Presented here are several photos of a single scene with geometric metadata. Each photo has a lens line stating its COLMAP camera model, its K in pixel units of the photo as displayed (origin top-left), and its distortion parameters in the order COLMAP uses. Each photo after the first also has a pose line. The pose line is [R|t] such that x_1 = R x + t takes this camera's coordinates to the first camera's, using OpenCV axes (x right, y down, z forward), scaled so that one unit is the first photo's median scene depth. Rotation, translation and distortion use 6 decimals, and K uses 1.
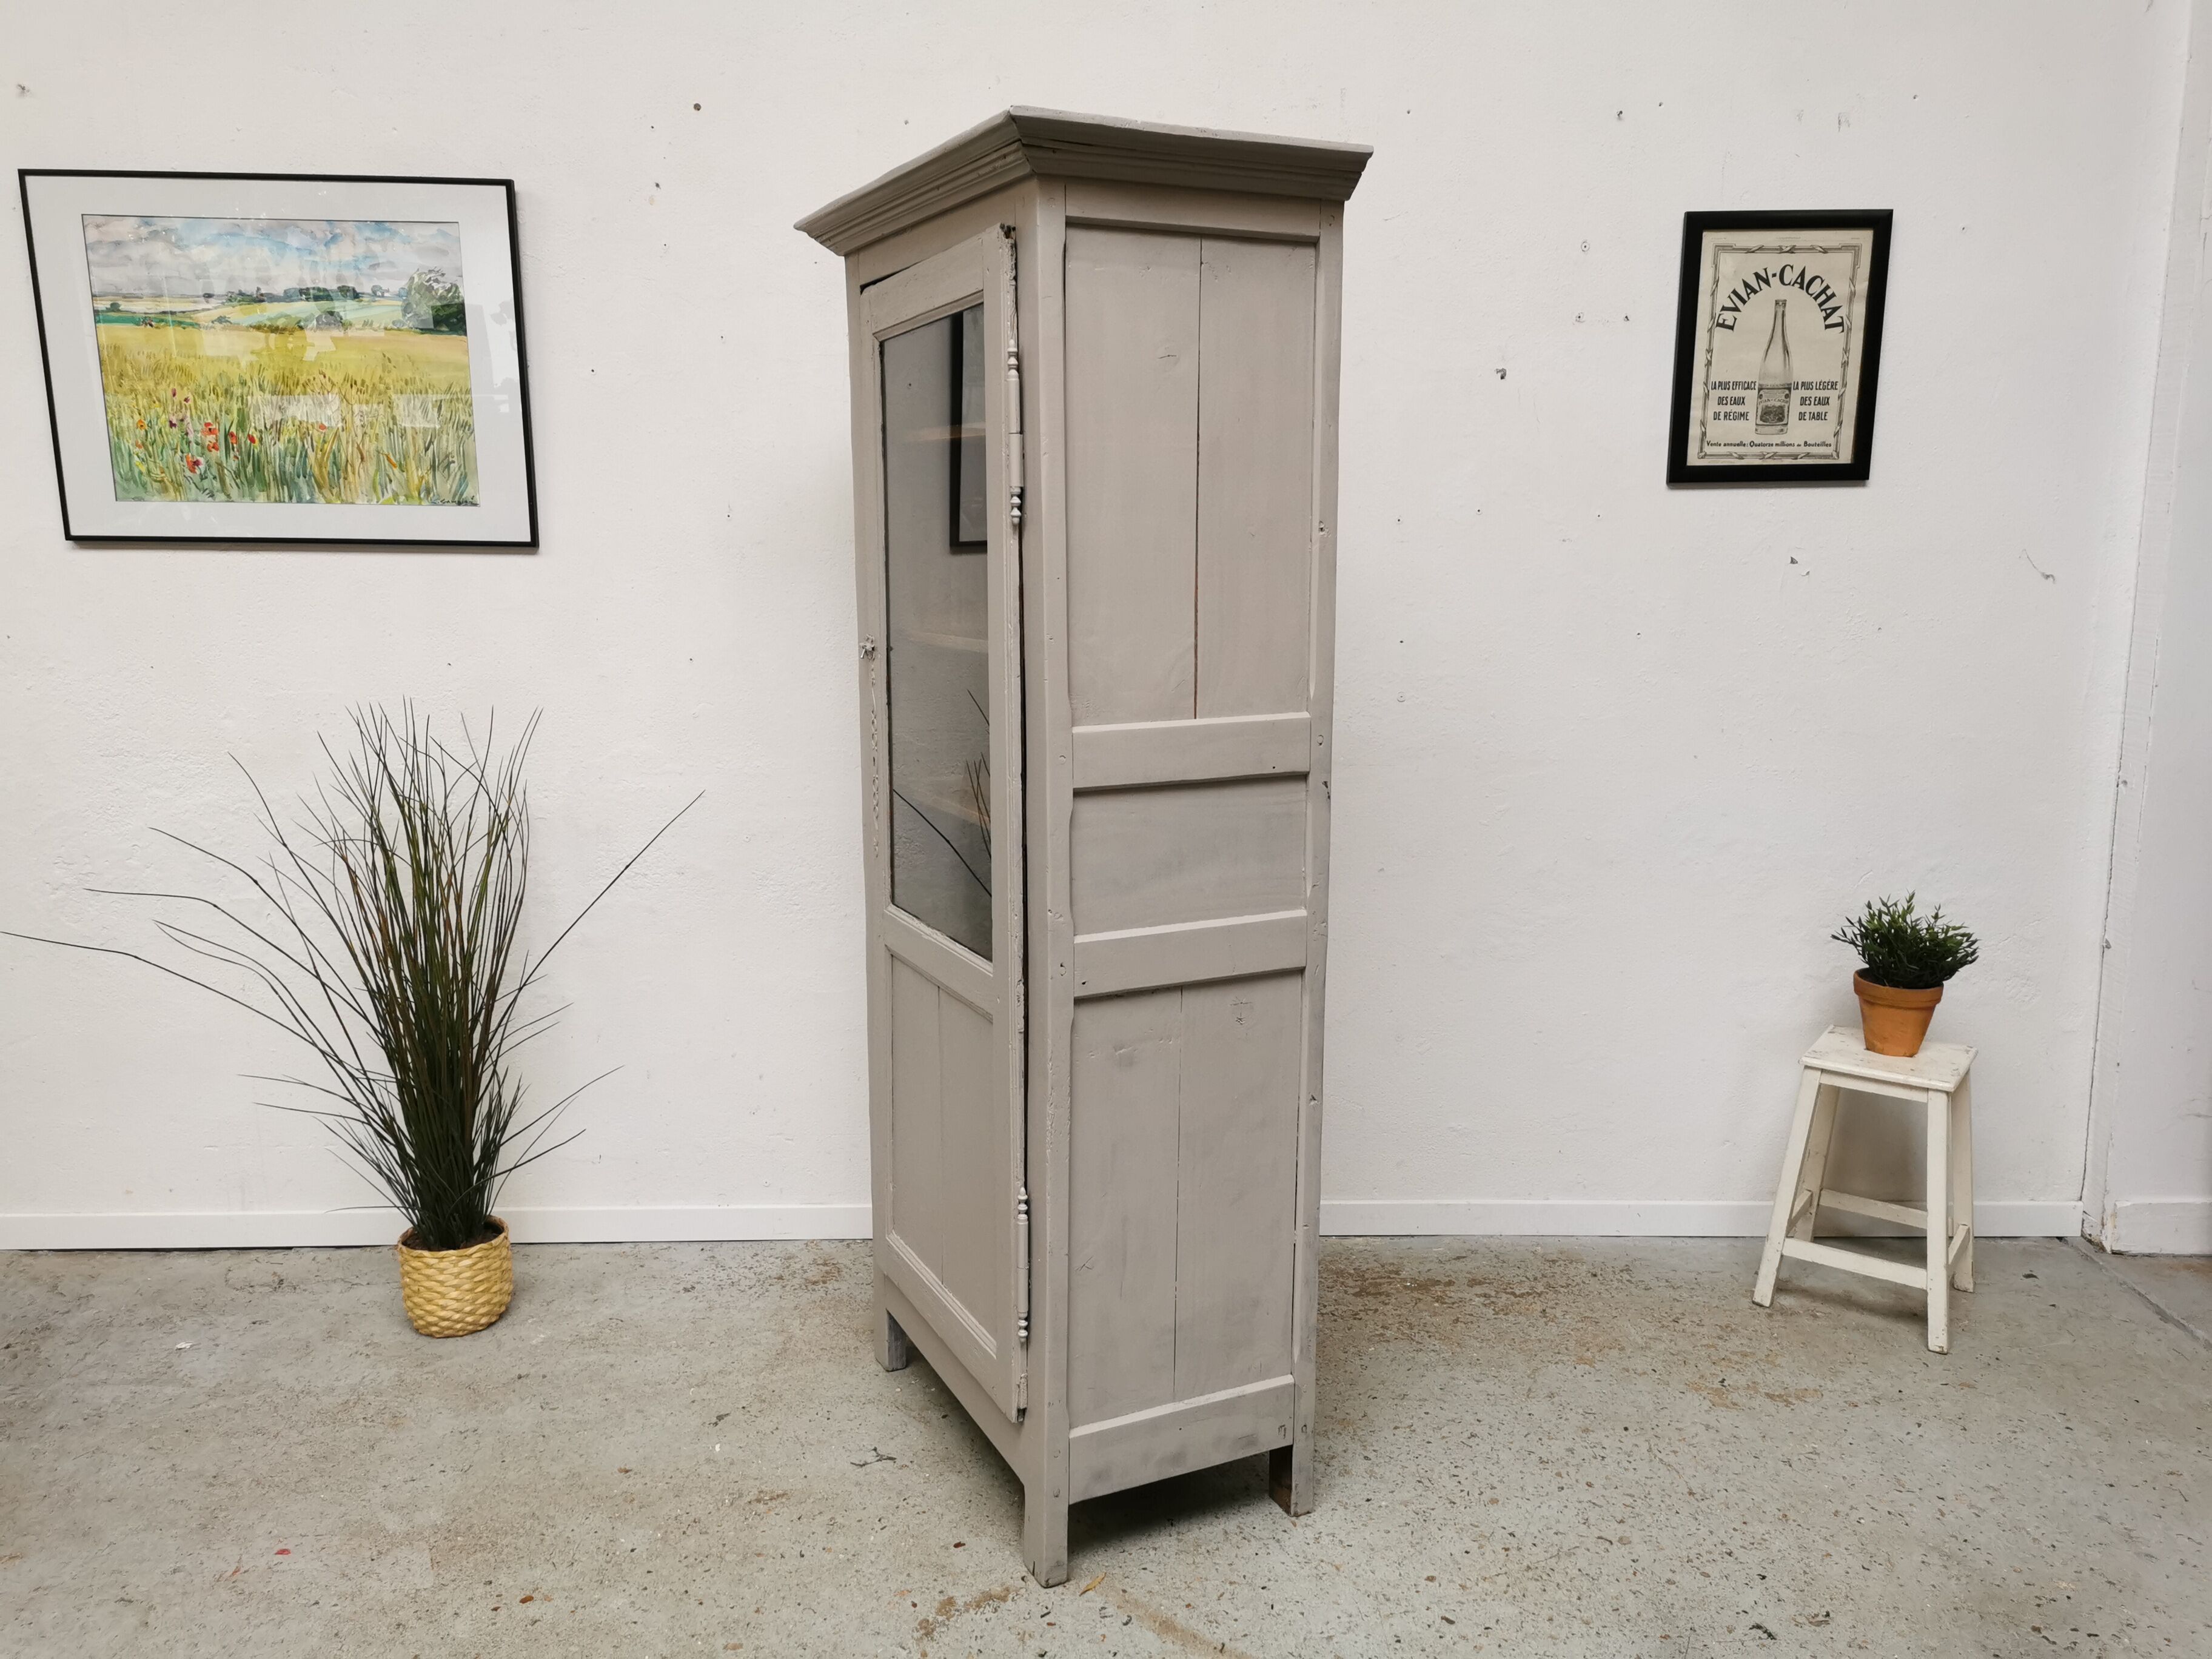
lens RADIAL K [[1710.6, 0, 1105.9], [0, 1710.6, 834.1], [0, 0, 1]] dist [0.050067, -0.041804]
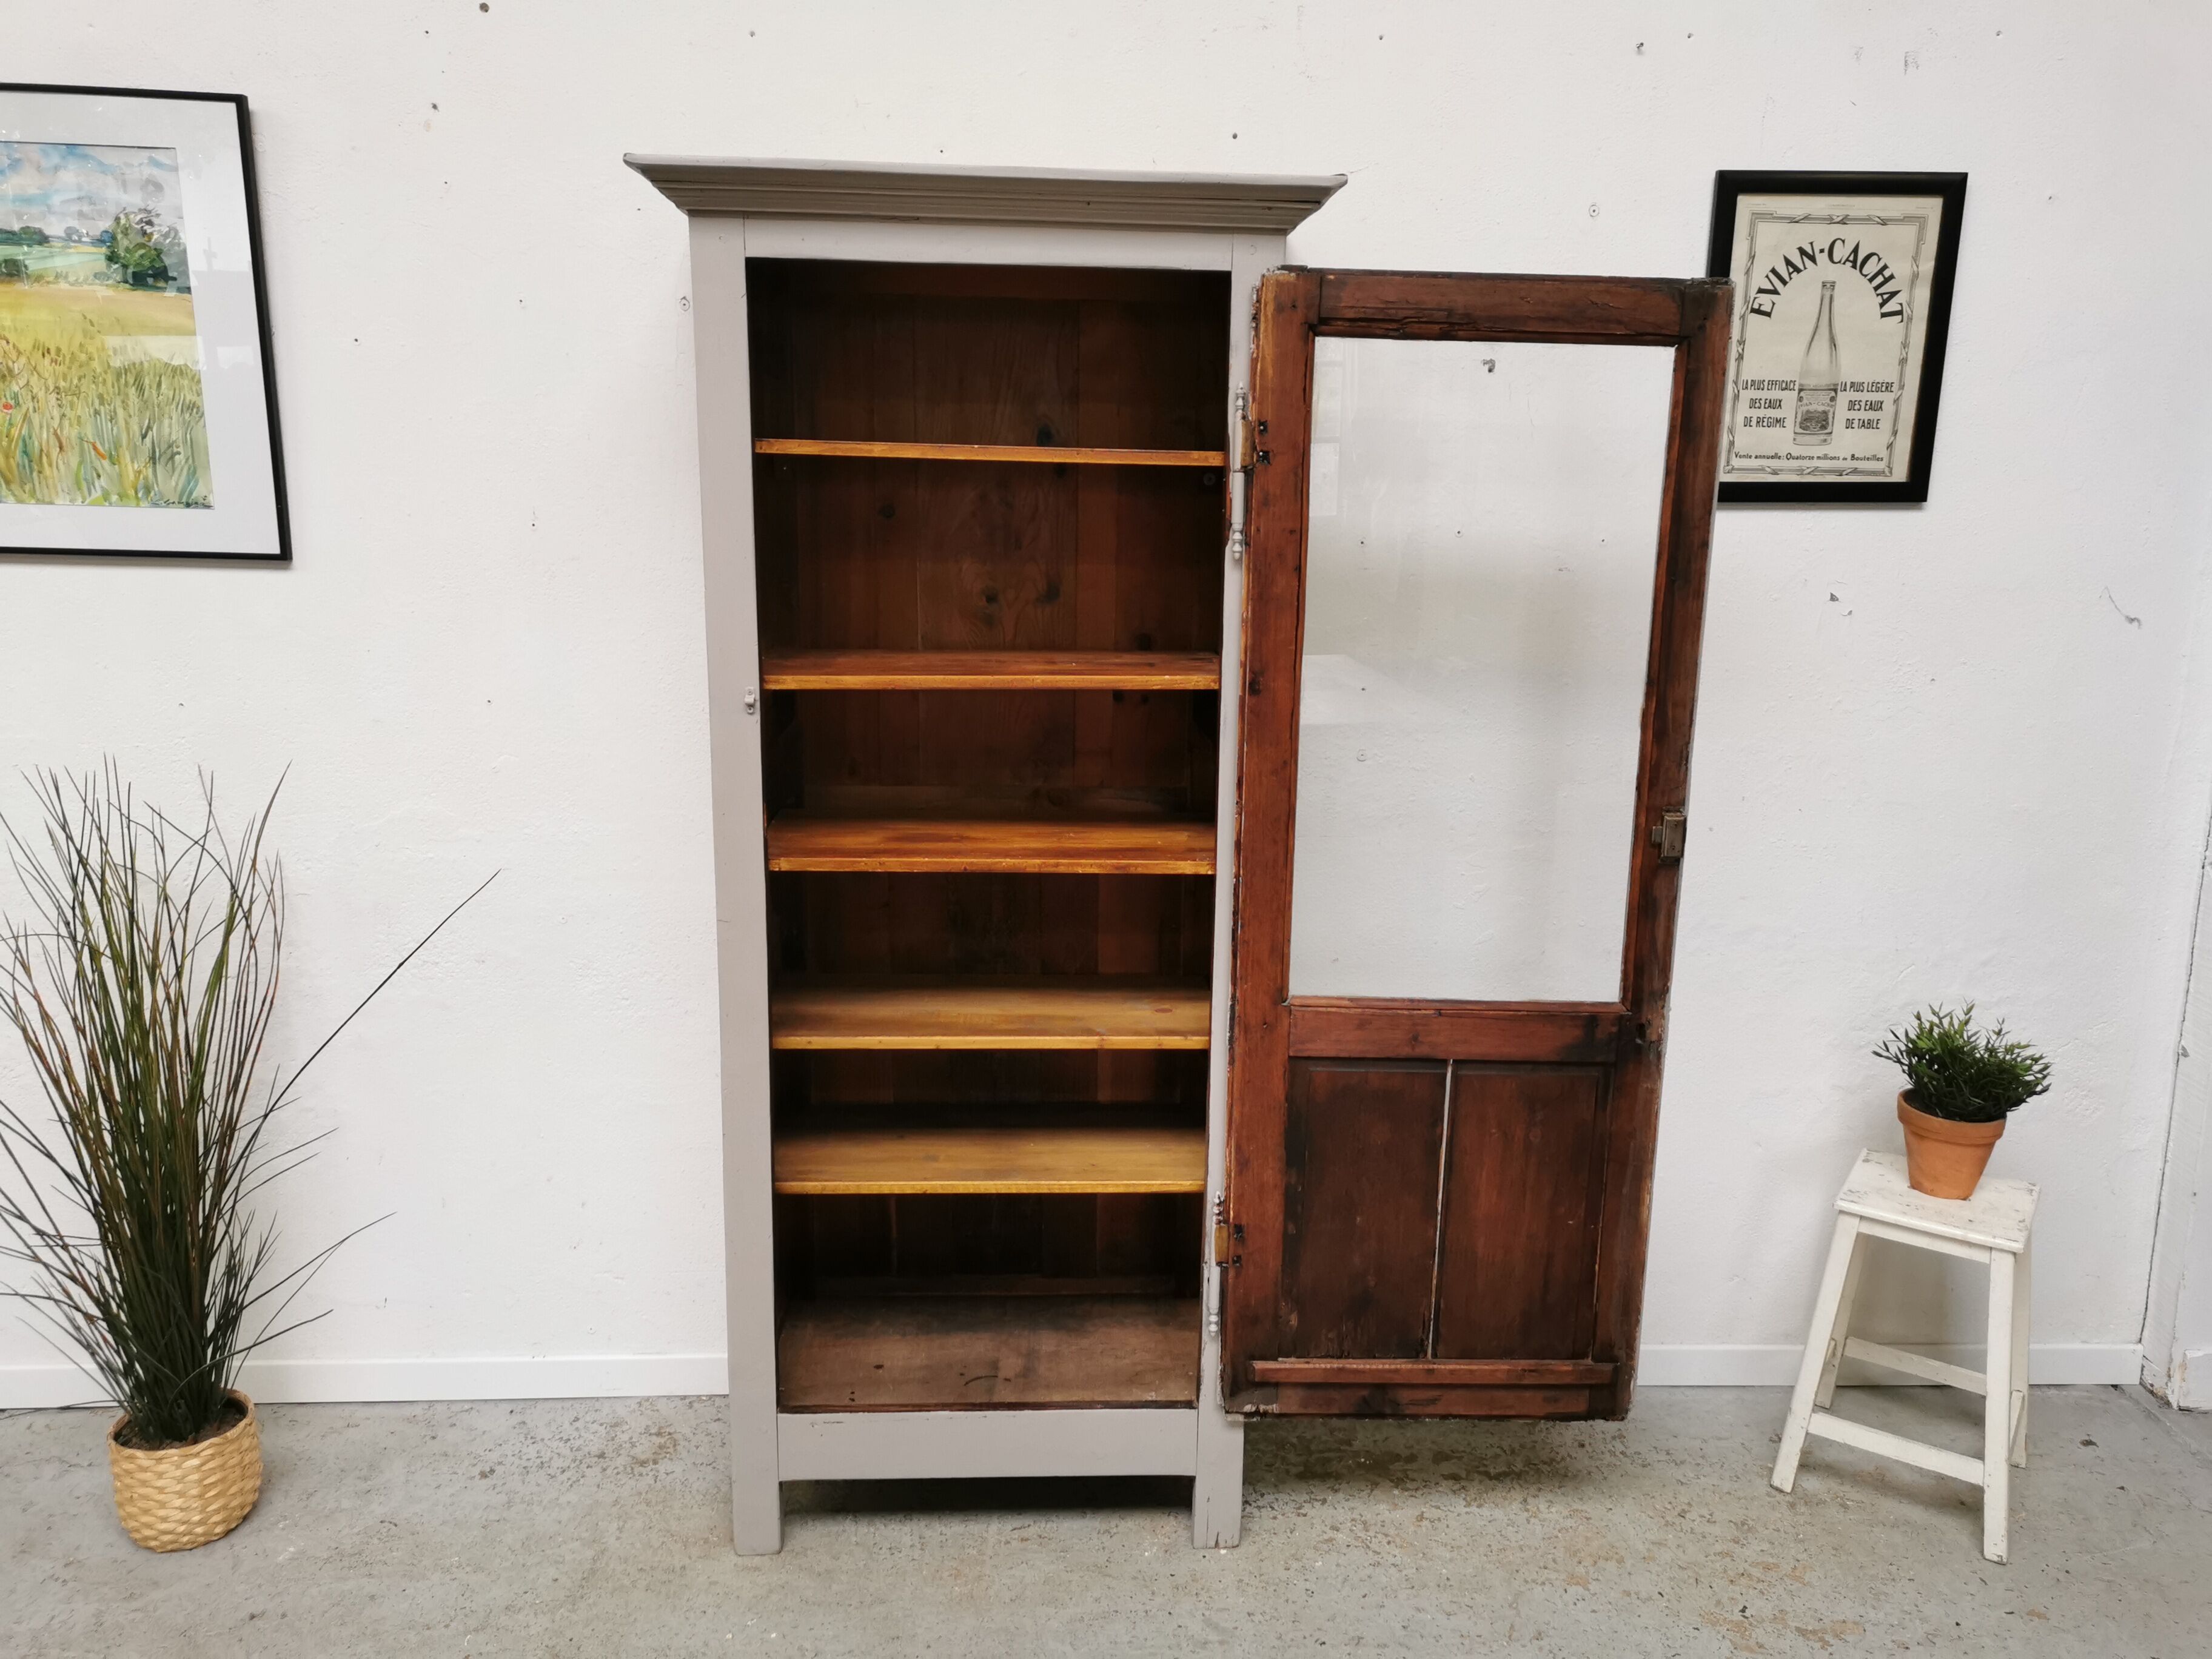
lens RADIAL K [[1710.6, 0, 1109.8], [0, 1710.6, 830.2], [0, 0, 1]] dist [0.050067, -0.041804]
pose [[0.999326, 0.007766, 0.035866, 0.022150], [-0.008745, 0.999591, 0.027234, -0.068225], [-0.035640, -0.027529, 0.998985, 0.185399]]
